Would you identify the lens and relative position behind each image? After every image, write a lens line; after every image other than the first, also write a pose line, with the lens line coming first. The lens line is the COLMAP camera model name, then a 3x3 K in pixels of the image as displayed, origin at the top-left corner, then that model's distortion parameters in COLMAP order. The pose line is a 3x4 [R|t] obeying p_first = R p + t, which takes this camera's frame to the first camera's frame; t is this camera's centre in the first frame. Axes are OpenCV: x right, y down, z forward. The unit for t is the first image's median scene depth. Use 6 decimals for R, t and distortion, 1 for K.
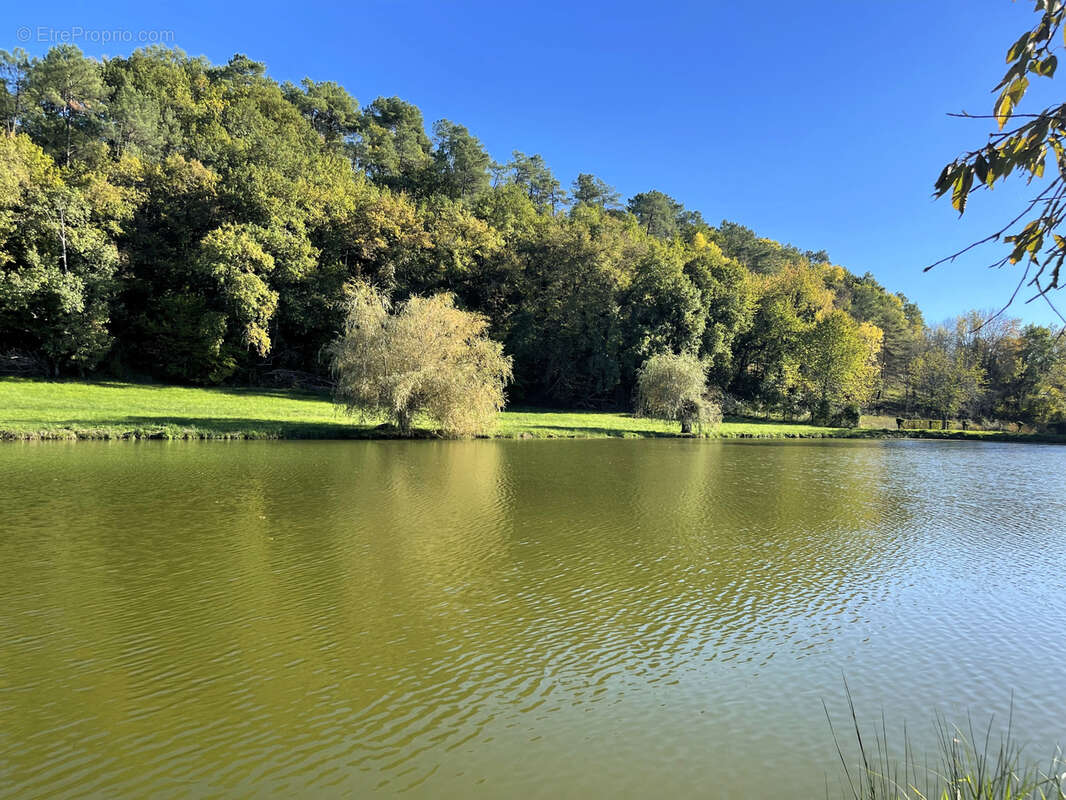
lens RADIAL K [[796.4, 0, 524.9], [0, 796.4, 392.5], [0, 0, 1]] dist [0.069694, -0.087499]
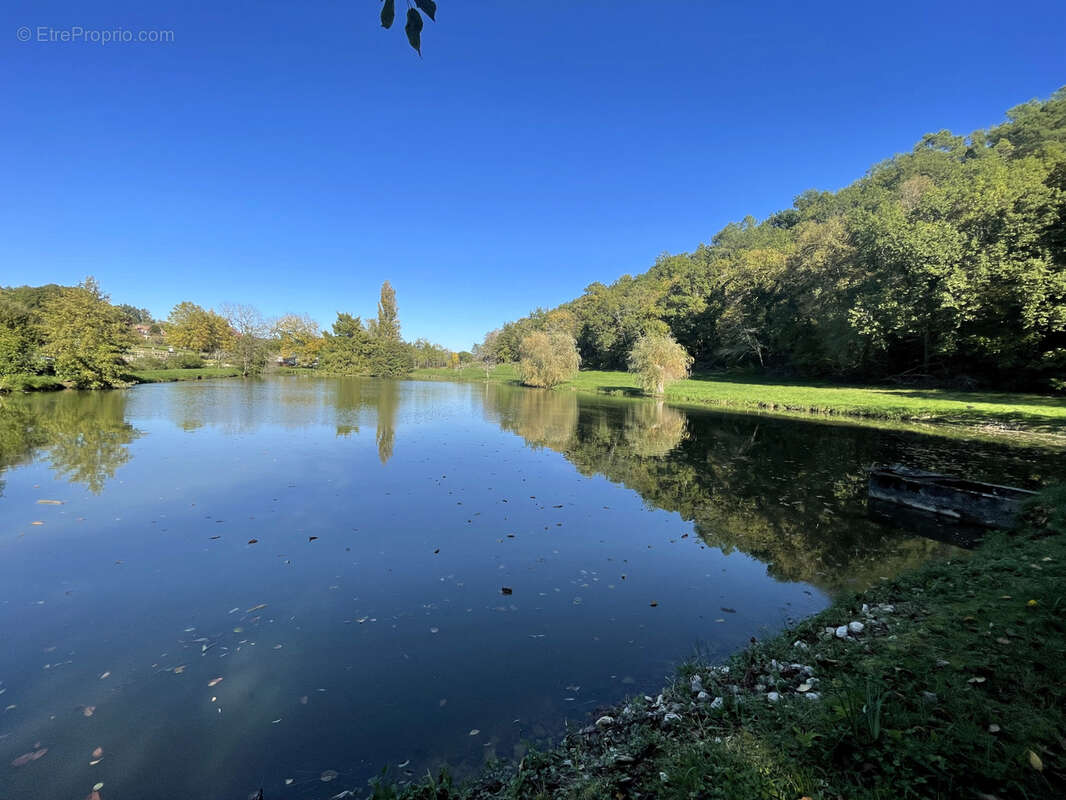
lens RADIAL K [[424.4, 0, 535.4], [0, 424.4, 402.9], [0, 0, 1]] dist [-0.004504, 0.001304]
pose [[-0.143583, 0.036469, -0.988966, 0.883517], [-0.018643, 0.999044, 0.039547, 0.039734], [0.989463, 0.024116, -0.142766, 0.849900]]
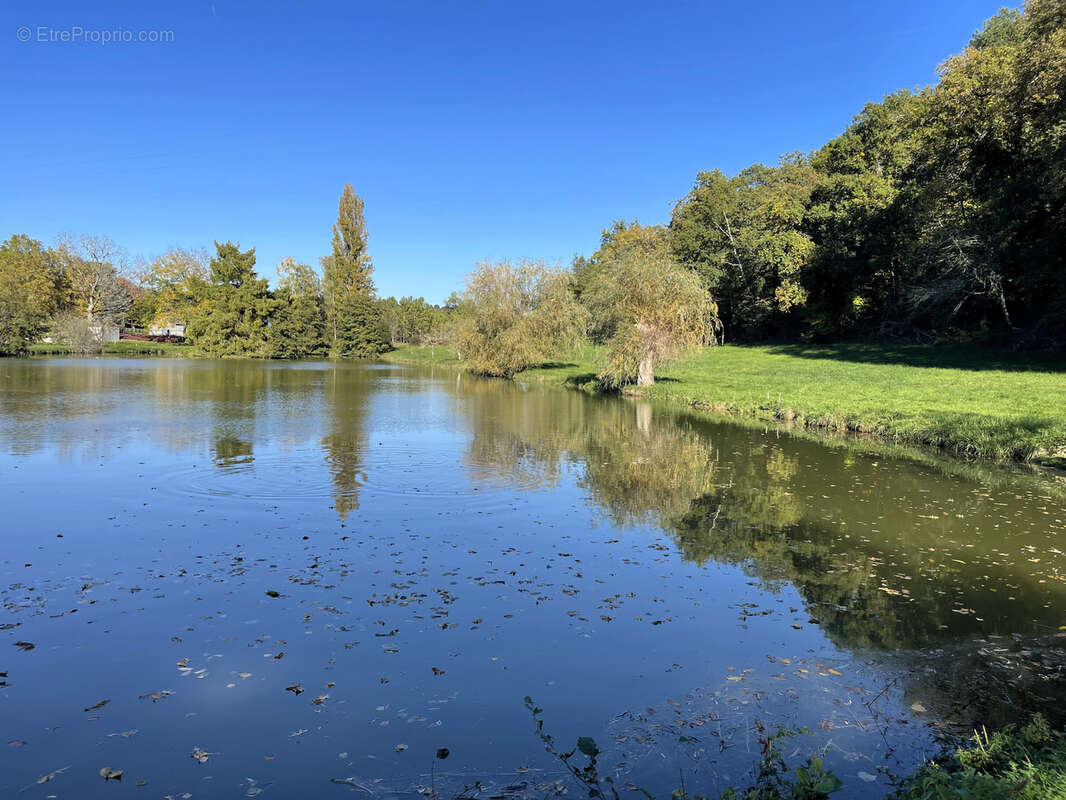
lens RADIAL K [[796.4, 0, 528.9], [0, 796.4, 399.1], [0, 0, 1]] dist [0.069694, -0.087499]
pose [[-0.353510, 0.019564, -0.935226, 0.737362], [-0.019069, 0.999423, 0.028115, 0.041368], [0.935236, 0.027773, -0.352933, 1.068615]]
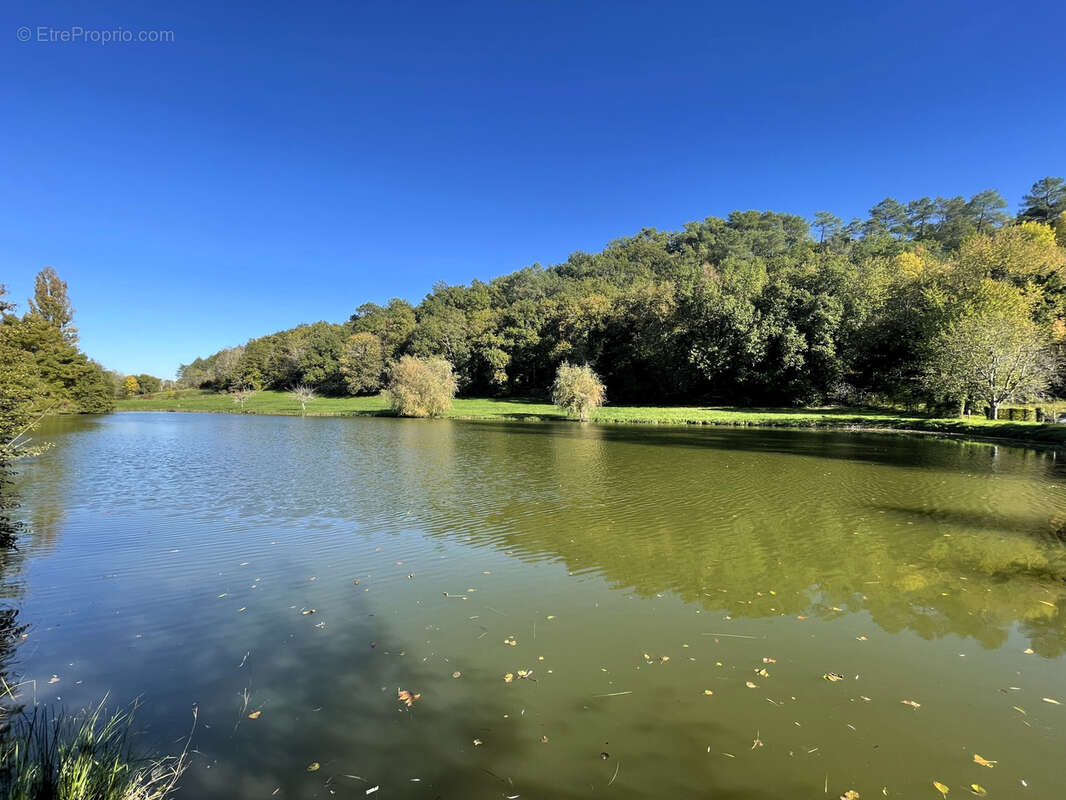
lens RADIAL K [[424.4, 0, 535.4], [0, 424.4, 407.6], [0, 0, 1]] dist [-0.004504, 0.001304]
pose [[0.457434, -0.016538, -0.889090, 0.816412], [0.024282, 0.999687, -0.006102, 0.032175], [0.888912, -0.018798, 0.457692, 0.534549]]
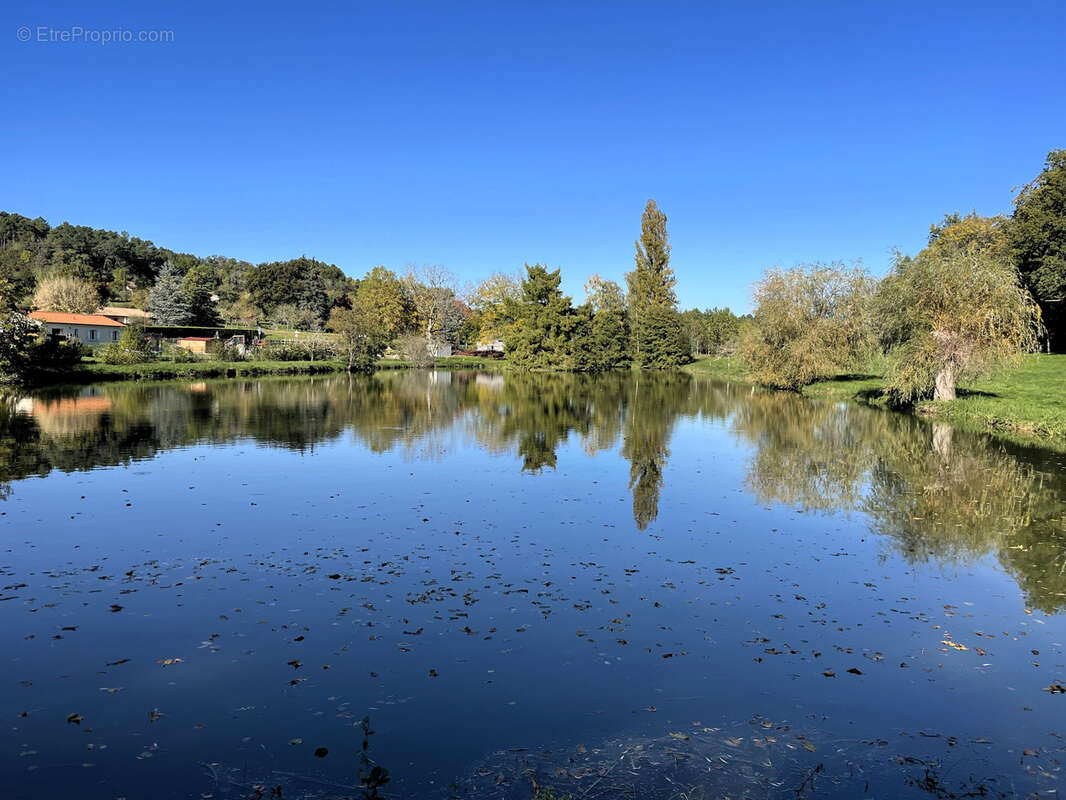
lens RADIAL K [[796.4, 0, 537.0], [0, 796.4, 398.1], [0, 0, 1]] dist [0.069694, -0.087499]
pose [[-0.670893, 0.000388, -0.741554, 0.720091], [-0.021437, 0.999572, 0.019917, 0.039726], [0.741244, 0.029259, -0.670598, 1.093662]]
